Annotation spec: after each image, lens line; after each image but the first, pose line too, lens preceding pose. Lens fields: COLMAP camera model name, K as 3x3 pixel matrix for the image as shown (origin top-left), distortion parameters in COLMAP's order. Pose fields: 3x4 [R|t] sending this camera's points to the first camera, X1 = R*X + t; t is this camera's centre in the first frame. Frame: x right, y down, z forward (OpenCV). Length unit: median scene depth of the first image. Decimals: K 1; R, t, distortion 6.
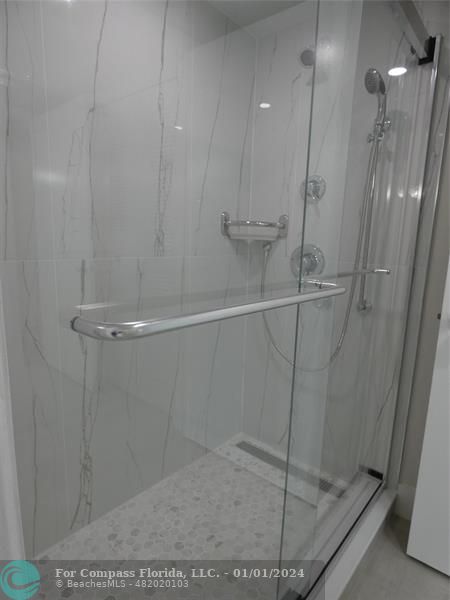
lens RADIAL K [[365.2, 0, 225.0], [0, 365.2, 300.0], [0, 0, 1]] dist [-0.007554, -0.002361]
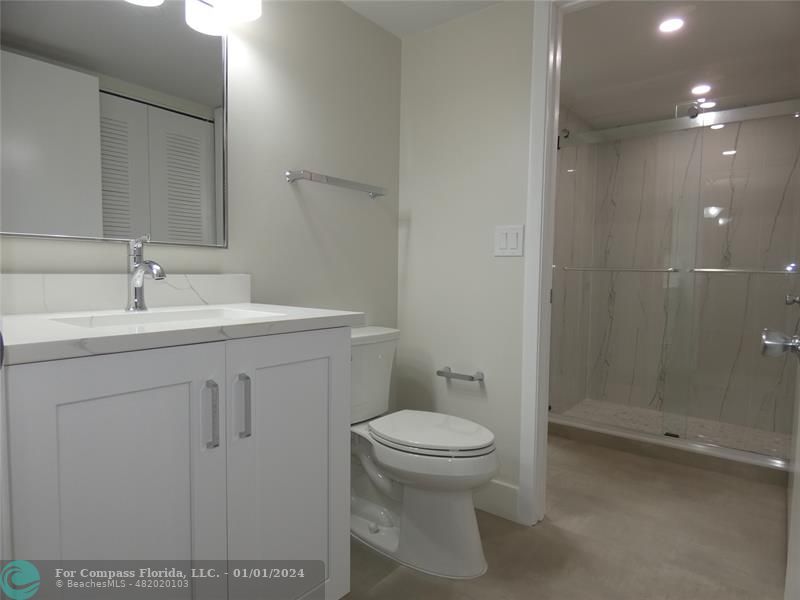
lens RADIAL K [[486.9, 0, 400.0], [0, 486.9, 300.0], [0, 0, 1]] dist [-0.007554, -0.002361]
pose [[0.030138, 0.030217, -0.999089, 1.800437], [-0.187232, 0.982021, 0.024053, 0.221750], [0.981853, 0.186336, 0.035254, -0.430534]]
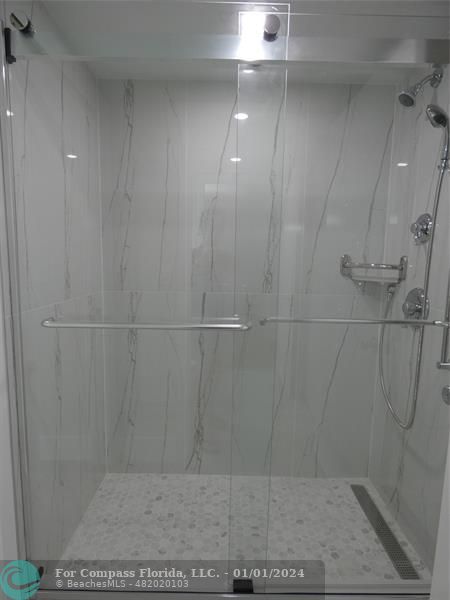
lens RADIAL K [[365.2, 0, 225.0], [0, 365.2, 300.0], [0, 0, 1]] dist [-0.007554, -0.002361]
pose [[0.654978, 0.067875, -0.752593, 0.649561], [-0.130102, 0.991214, -0.023832, -0.042025], [0.744363, 0.113523, 0.658054, 0.044378]]
